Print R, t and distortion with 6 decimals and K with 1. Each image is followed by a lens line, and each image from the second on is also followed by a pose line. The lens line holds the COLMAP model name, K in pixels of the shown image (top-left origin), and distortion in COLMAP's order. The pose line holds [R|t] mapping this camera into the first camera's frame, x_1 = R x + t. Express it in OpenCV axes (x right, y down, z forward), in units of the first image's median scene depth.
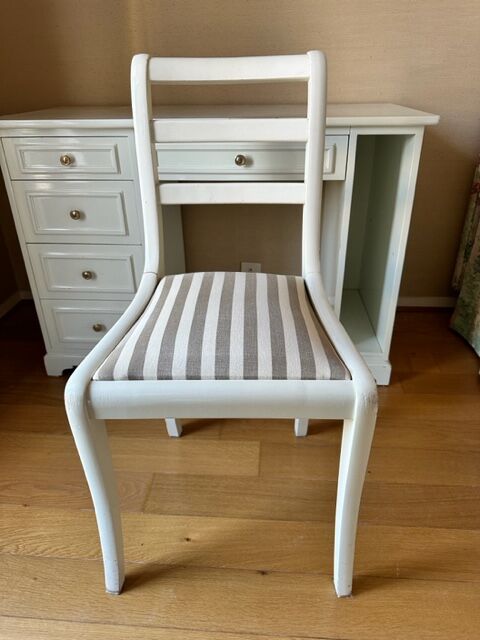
lens RADIAL K [[452.2, 0, 239.6], [0, 452.2, 315.5], [0, 0, 1]] dist [0.046221, -0.082607]
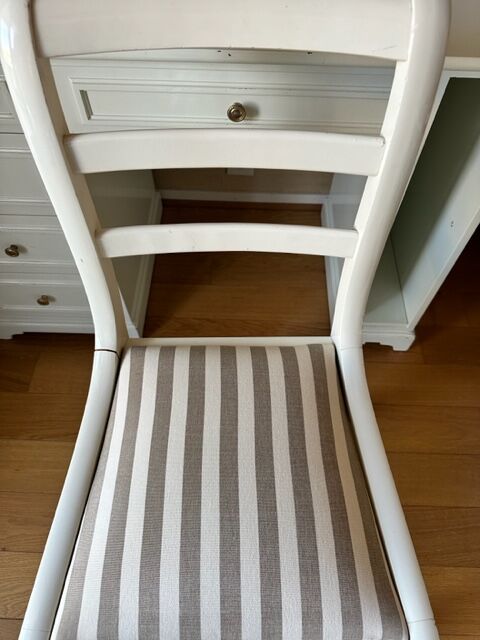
lens RADIAL K [[452.2, 0, 239.6], [0, 452.2, 315.5], [0, 0, 1]] dist [0.046221, -0.082607]
pose [[0.998657, -0.023856, 0.045996, -0.028805], [-0.001936, 0.869910, 0.493206, -0.409341], [-0.051778, -0.492633, 0.868696, 0.391203]]
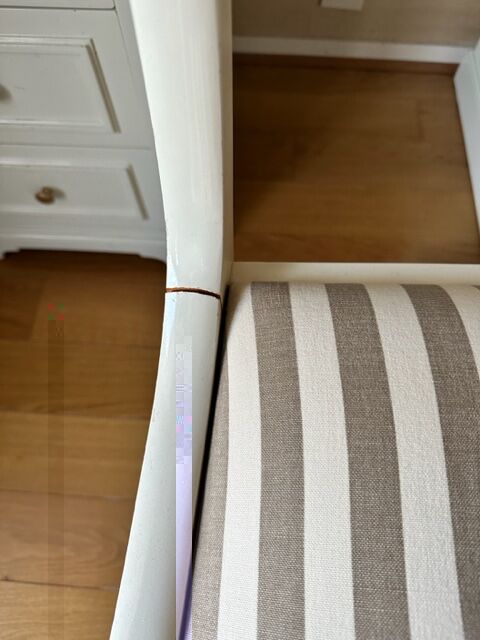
lens RADIAL K [[463.9, 0, 240.0], [0, 463.9, 320.0], [0, 0, 1]] dist [0.045744, -0.096465]
pose [[0.999888, -0.008179, 0.012519, -0.154730], [-0.001635, 0.772336, 0.635212, -0.222010], [-0.014864, -0.635161, 0.772236, 0.692139]]
